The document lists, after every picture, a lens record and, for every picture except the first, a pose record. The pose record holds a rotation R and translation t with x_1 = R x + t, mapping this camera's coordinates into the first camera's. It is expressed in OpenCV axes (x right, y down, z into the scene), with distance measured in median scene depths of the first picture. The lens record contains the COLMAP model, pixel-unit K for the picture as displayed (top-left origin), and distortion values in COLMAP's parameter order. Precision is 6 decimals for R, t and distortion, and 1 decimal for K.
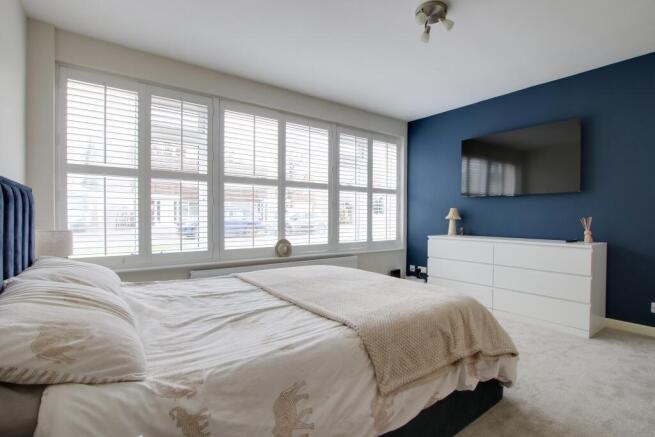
lens RADIAL K [[343.1, 0, 329.4], [0, 343.1, 217.9], [0, 0, 1]] dist [-0.007338, -0.000804]
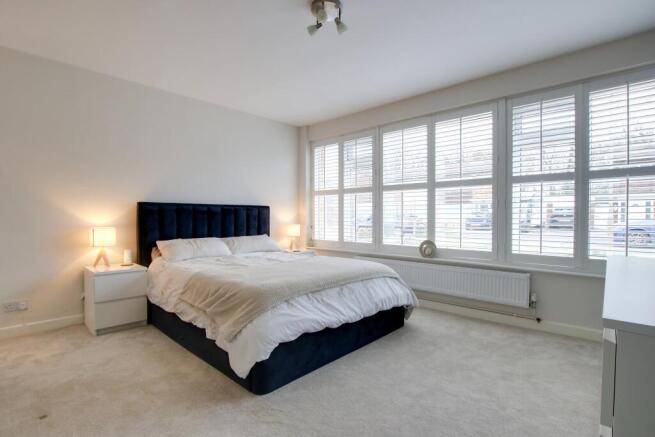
lens RADIAL K [[300.3, 0, 329.4], [0, 300.3, 219.6], [0, 0, 1]] dist [-0.004757, -0.000204]
pose [[0.183886, 0.003263, -0.982942, 0.673709], [-0.006547, 0.999976, 0.002095, 0.000923], [0.982926, 0.006050, 0.183903, 0.539241]]
